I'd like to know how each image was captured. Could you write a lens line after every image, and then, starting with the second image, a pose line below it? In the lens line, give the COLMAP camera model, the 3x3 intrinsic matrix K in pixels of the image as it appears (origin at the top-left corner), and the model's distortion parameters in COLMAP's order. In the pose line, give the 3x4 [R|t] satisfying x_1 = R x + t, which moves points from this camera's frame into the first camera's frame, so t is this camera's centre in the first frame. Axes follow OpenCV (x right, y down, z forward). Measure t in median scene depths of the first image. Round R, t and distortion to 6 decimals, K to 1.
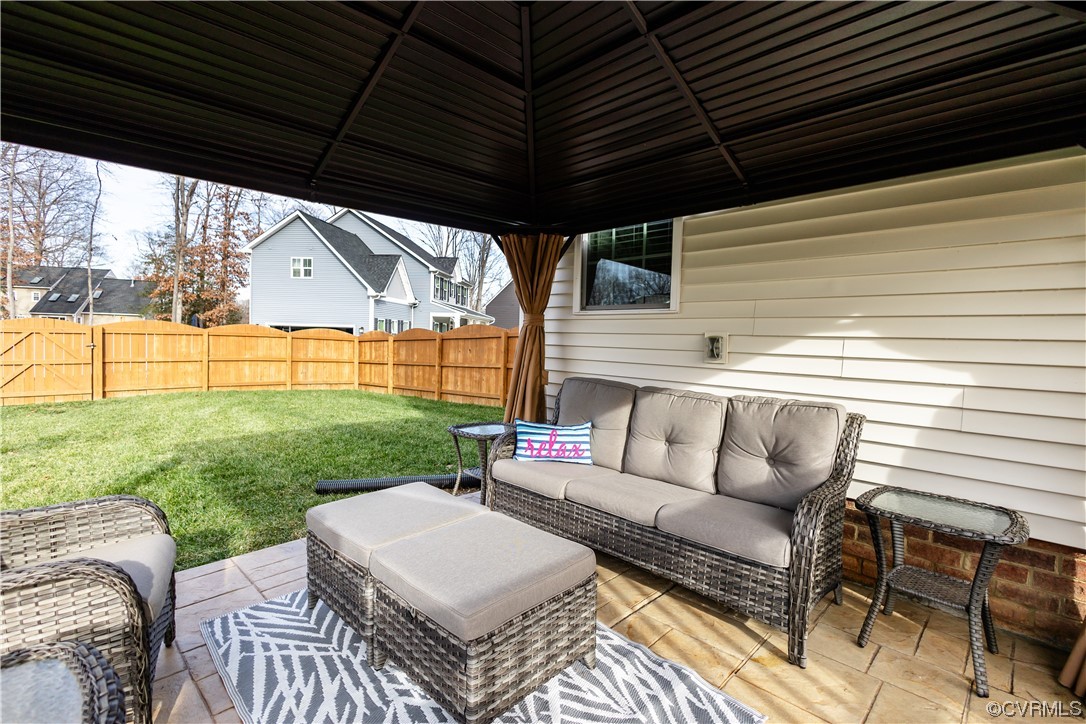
lens RADIAL K [[510.1, 0, 544.5], [0, 510.1, 358.8], [0, 0, 1]] dist [0.010131, -0.002960]
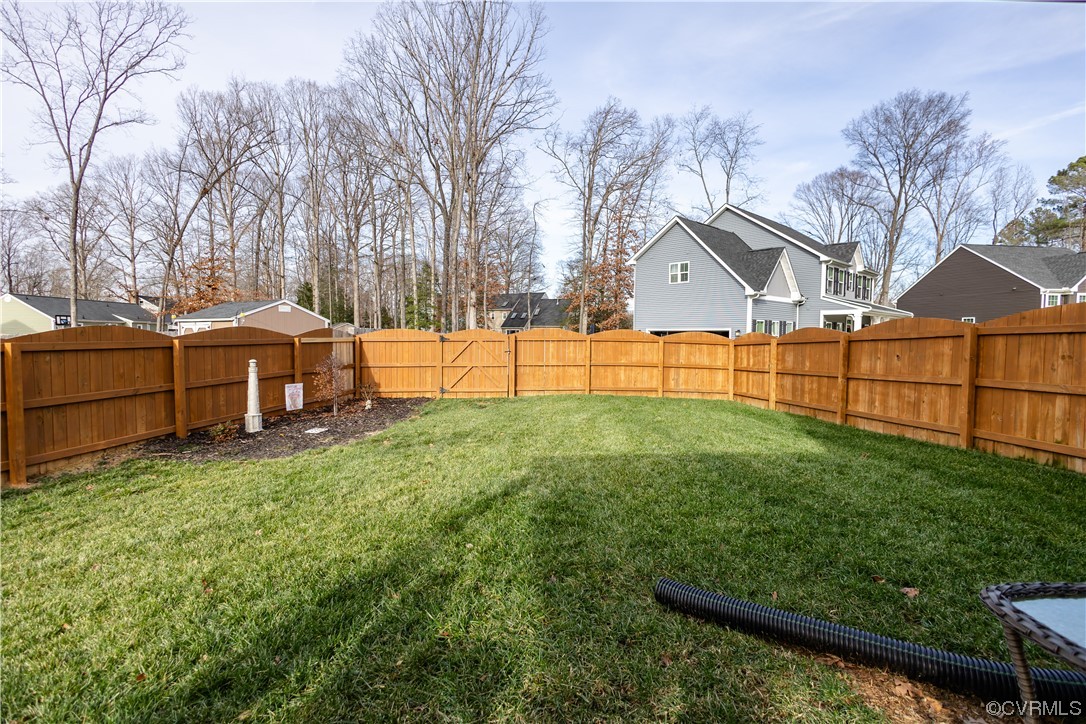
lens RADIAL K [[510.1, 0, 543.6], [0, 510.1, 361.3], [0, 0, 1]] dist [0.010131, -0.002960]
pose [[0.759898, 0.010180, -0.649963, -0.046708], [-0.012516, 0.999921, 0.001028, -0.003950], [0.649922, 0.007353, 0.759965, 0.133317]]
